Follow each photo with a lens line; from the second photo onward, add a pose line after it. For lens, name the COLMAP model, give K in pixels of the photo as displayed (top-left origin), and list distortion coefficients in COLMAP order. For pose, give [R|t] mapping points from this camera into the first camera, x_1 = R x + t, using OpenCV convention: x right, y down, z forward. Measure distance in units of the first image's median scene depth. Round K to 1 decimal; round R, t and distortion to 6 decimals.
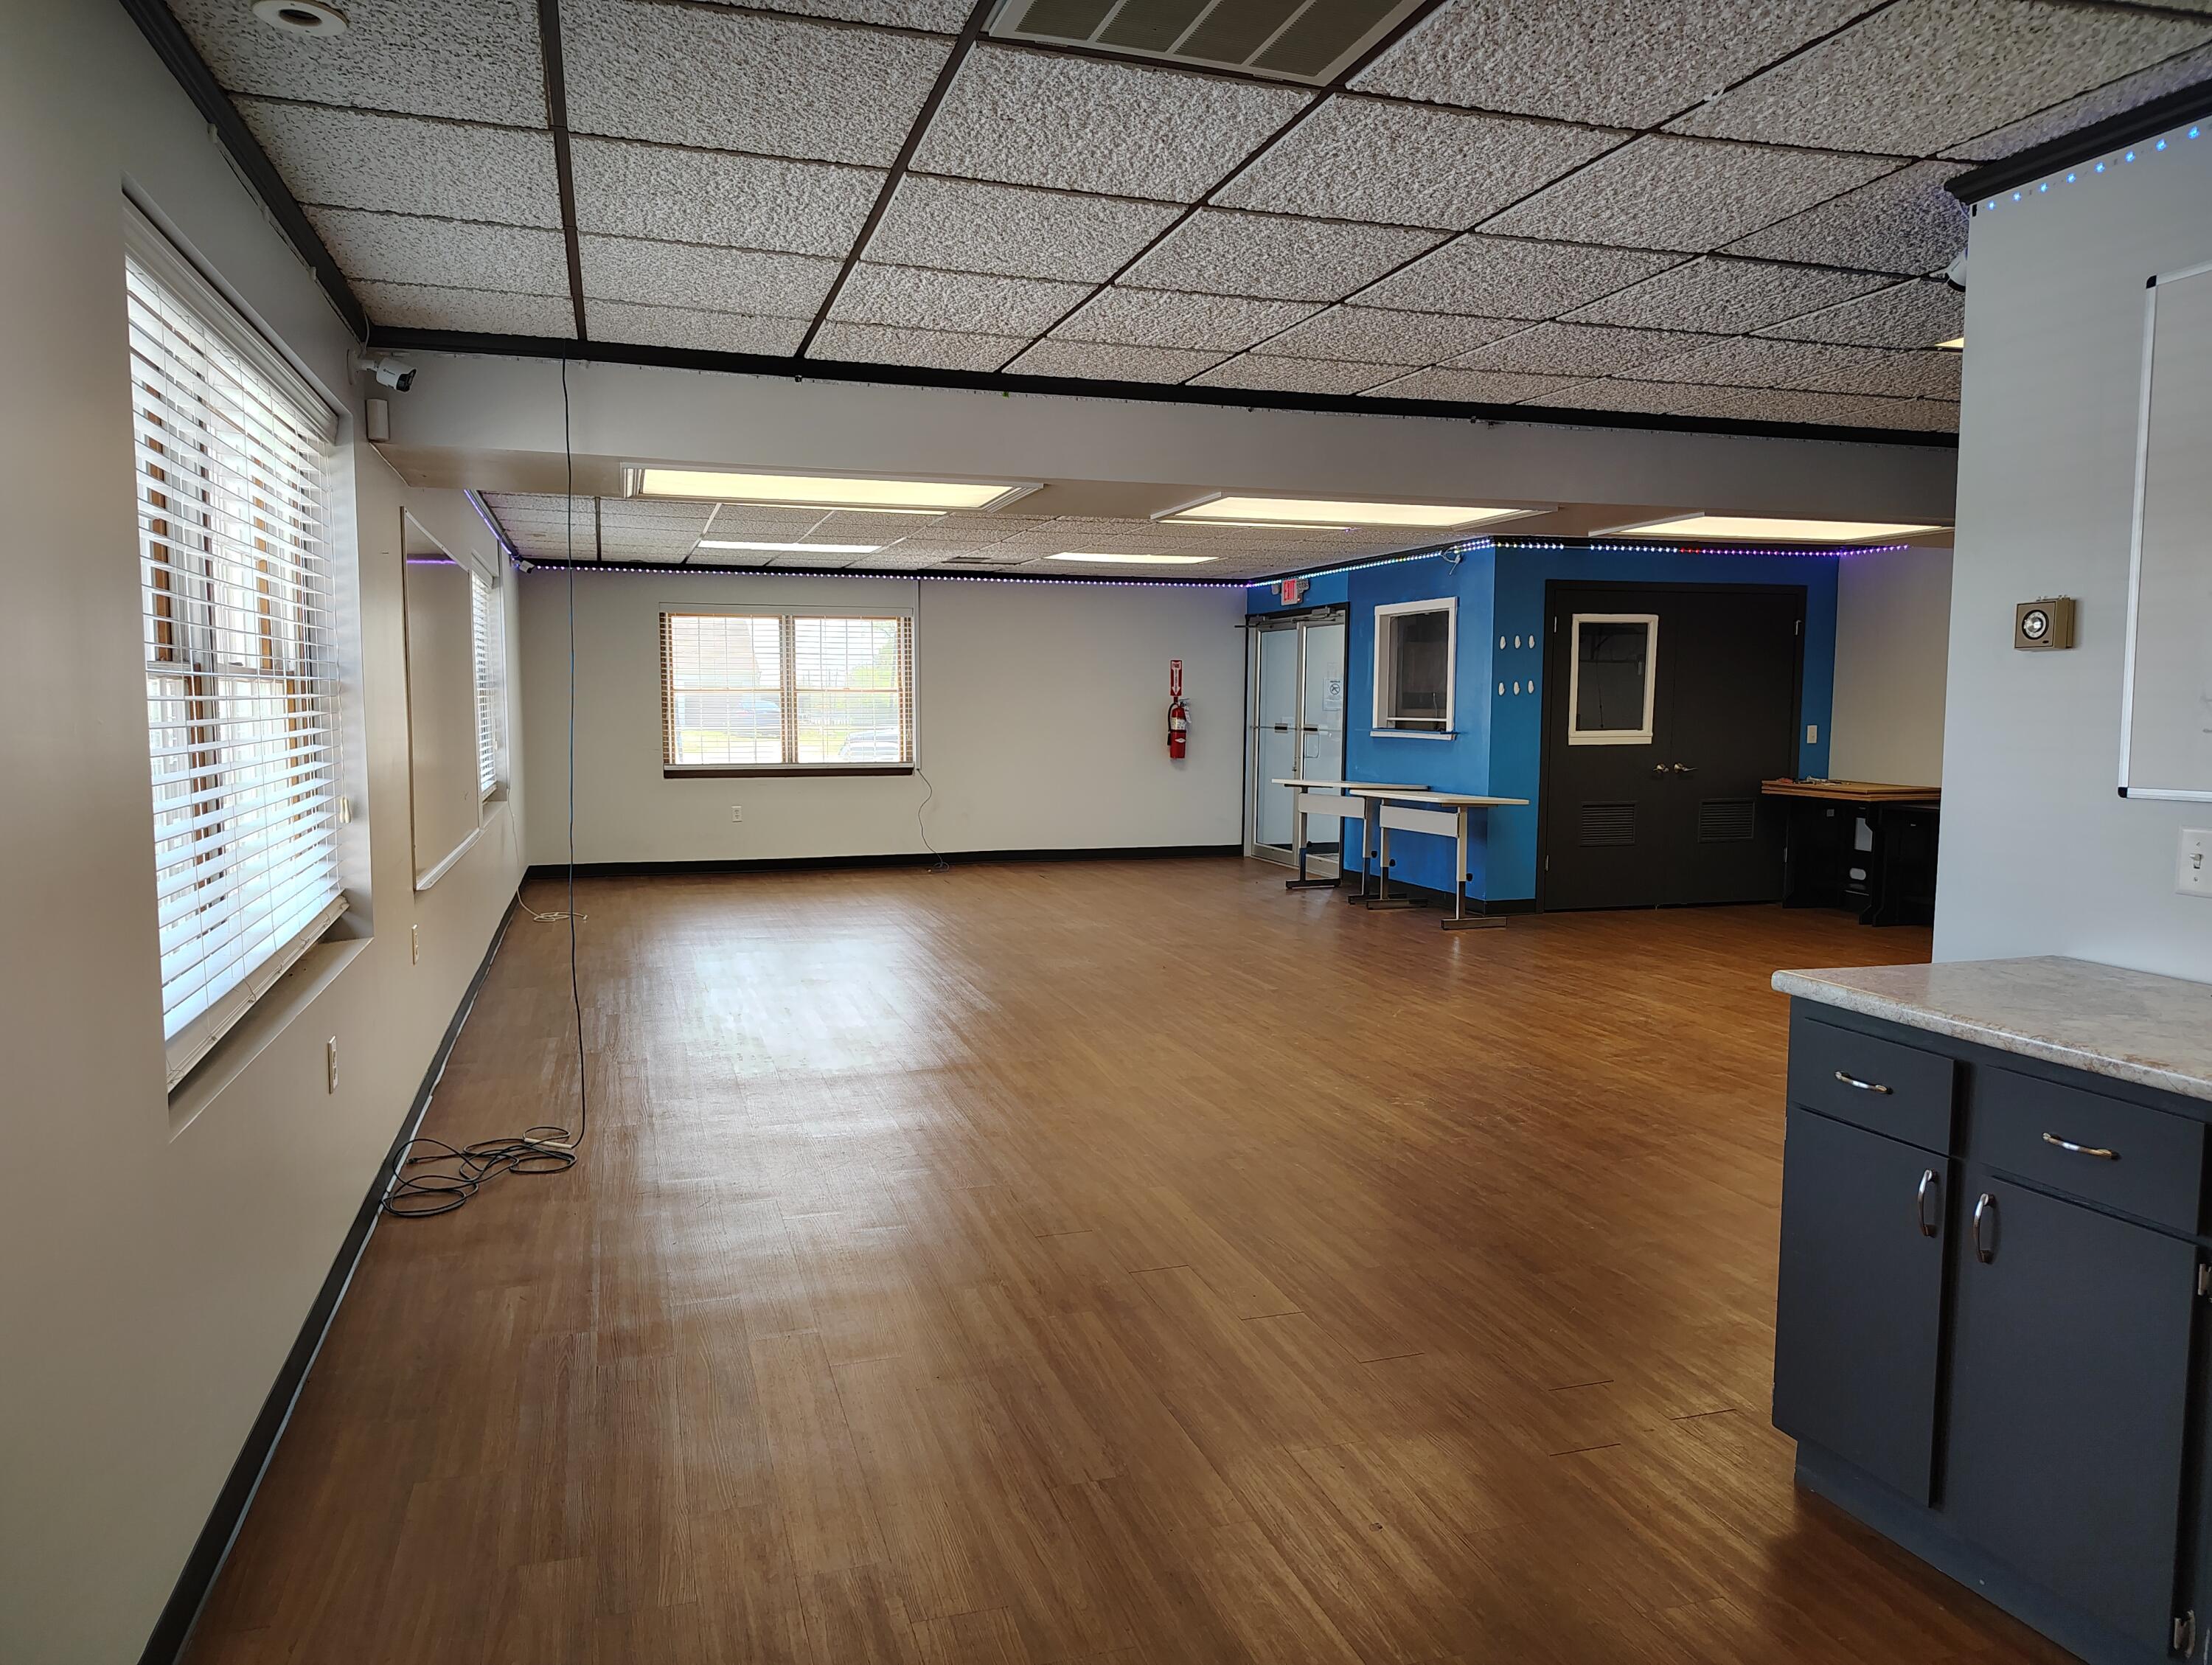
lens RADIAL K [[1494.9, 0, 1106.0], [0, 1494.9, 832.5], [0, 0, 1]] dist [0.001757, -0.001714]
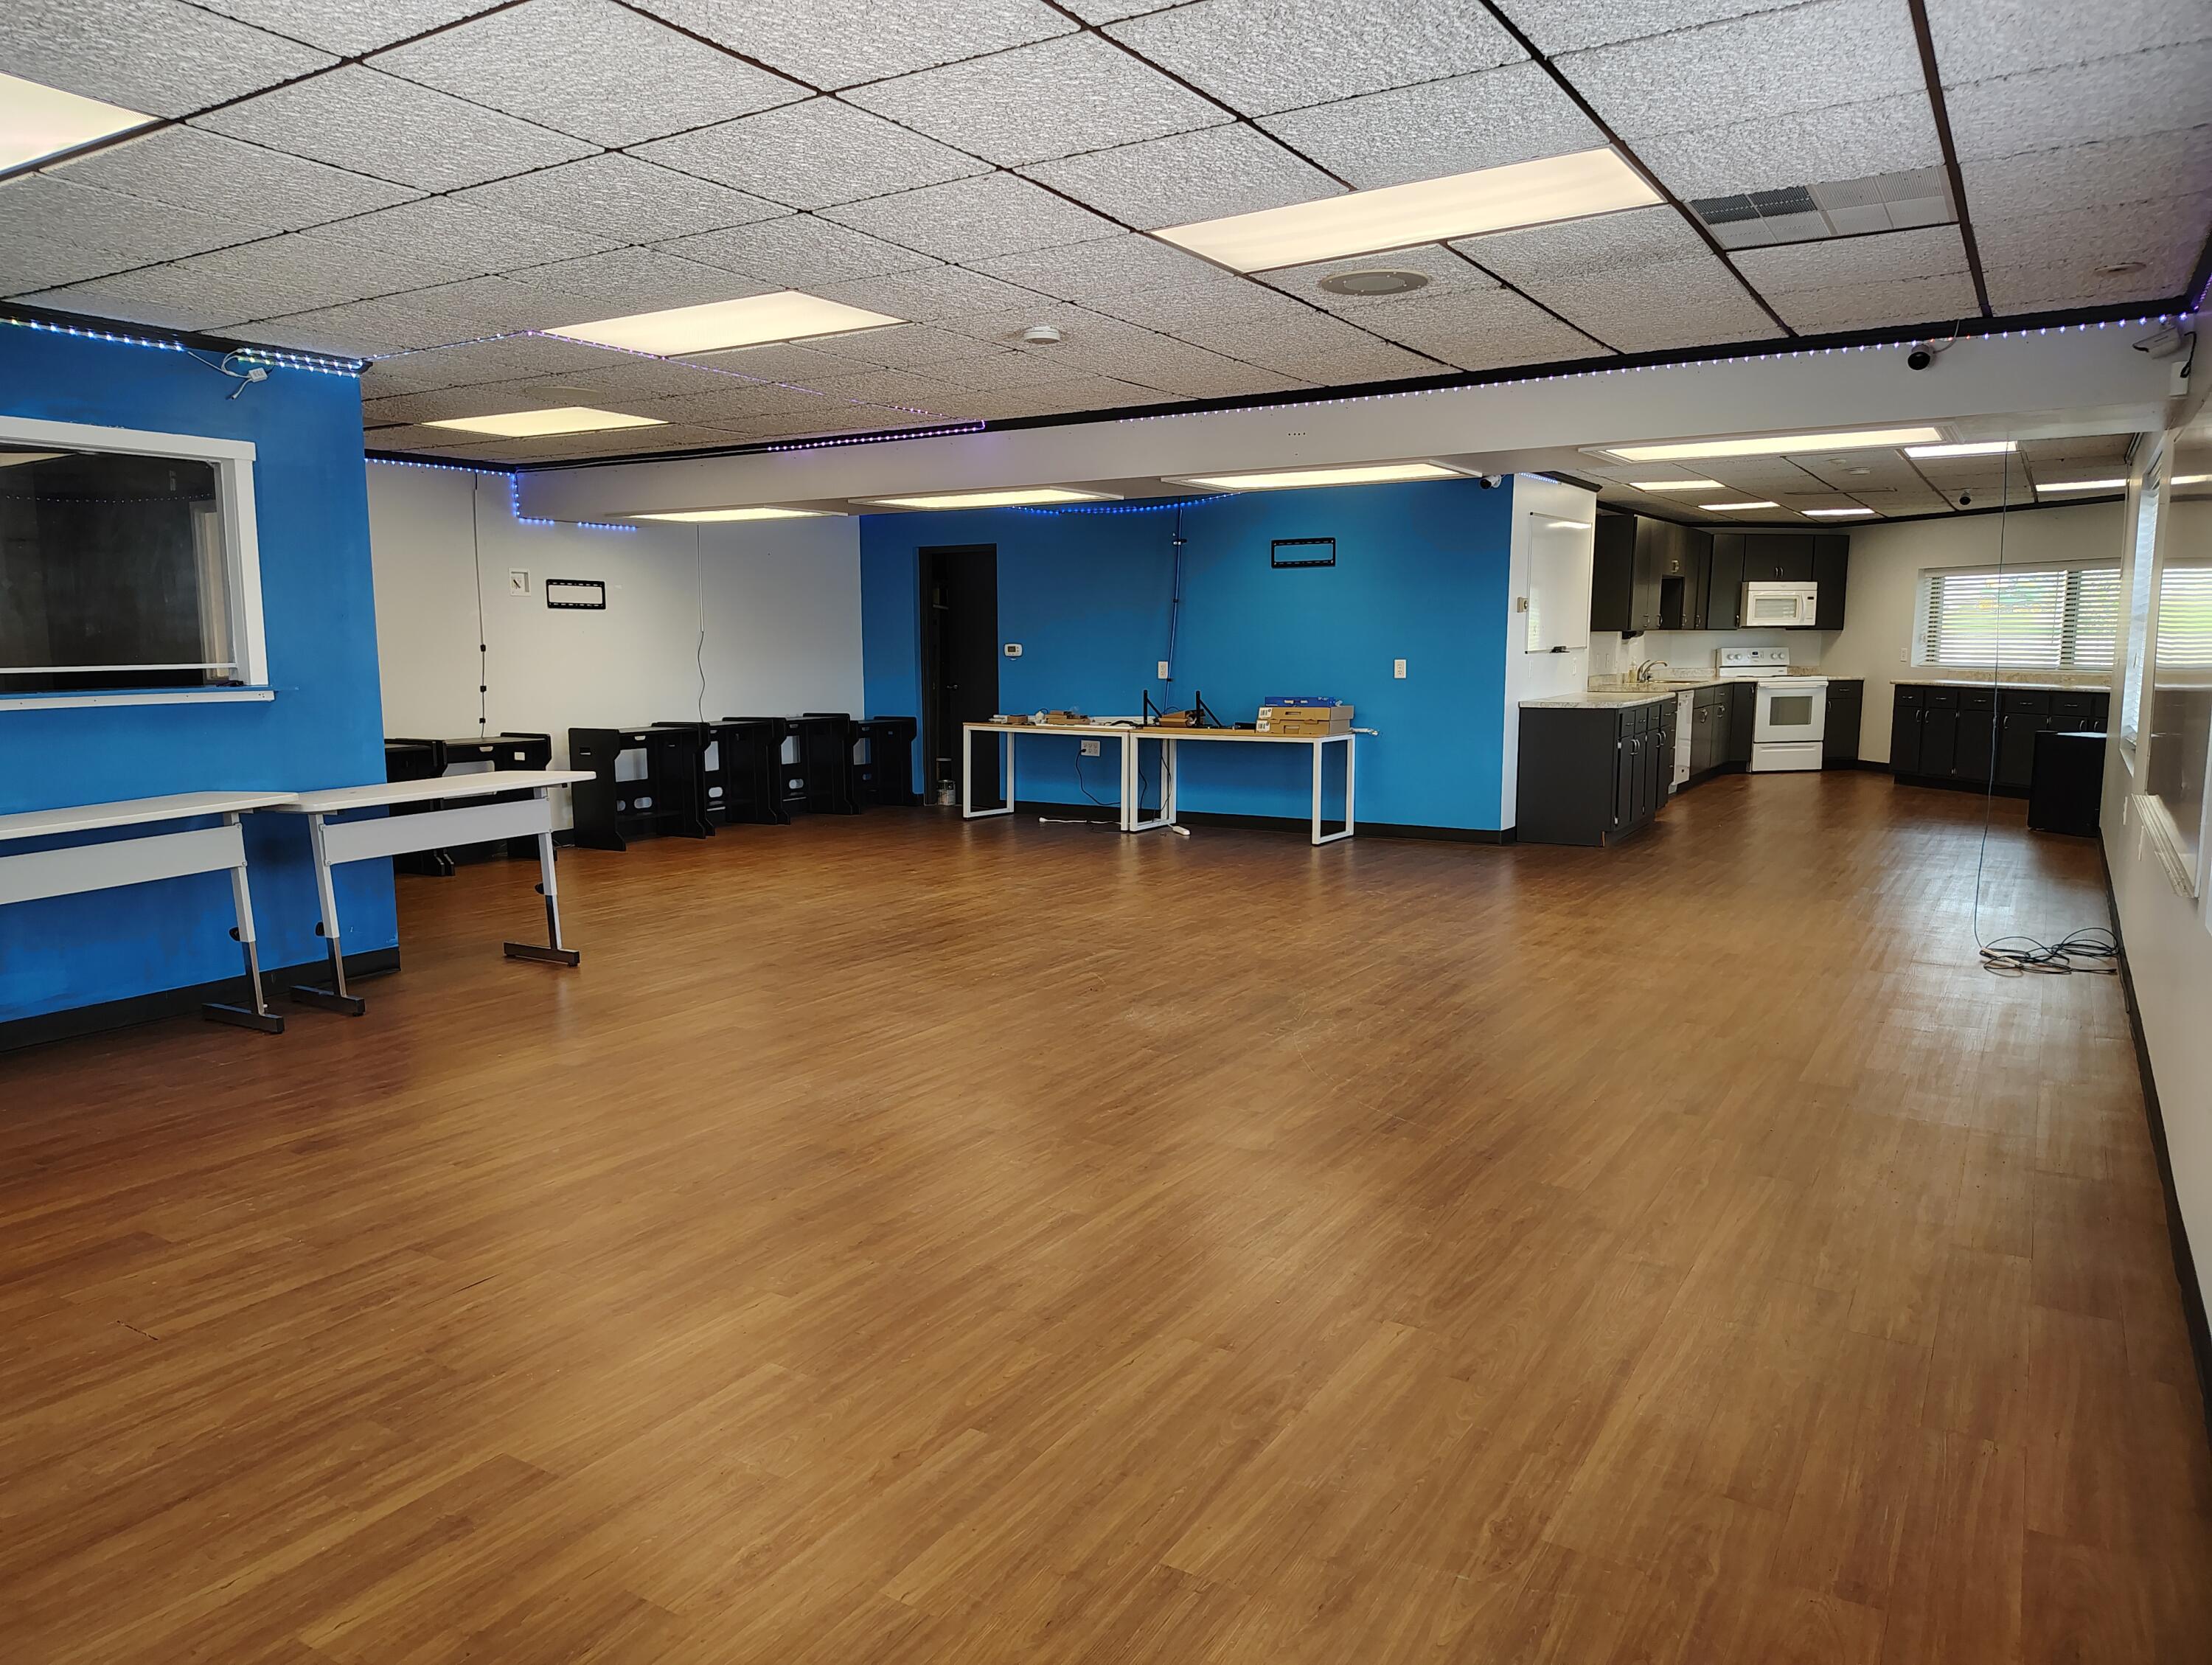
lens RADIAL K [[1494.9, 0, 1106.0], [0, 1494.9, 832.5], [0, 0, 1]] dist [0.001757, -0.001714]
pose [[-0.566206, -0.110379, 0.816840, -0.415153], [0.071574, 0.980666, 0.182129, -0.092695], [-0.821150, 0.161588, -0.547359, 1.057980]]
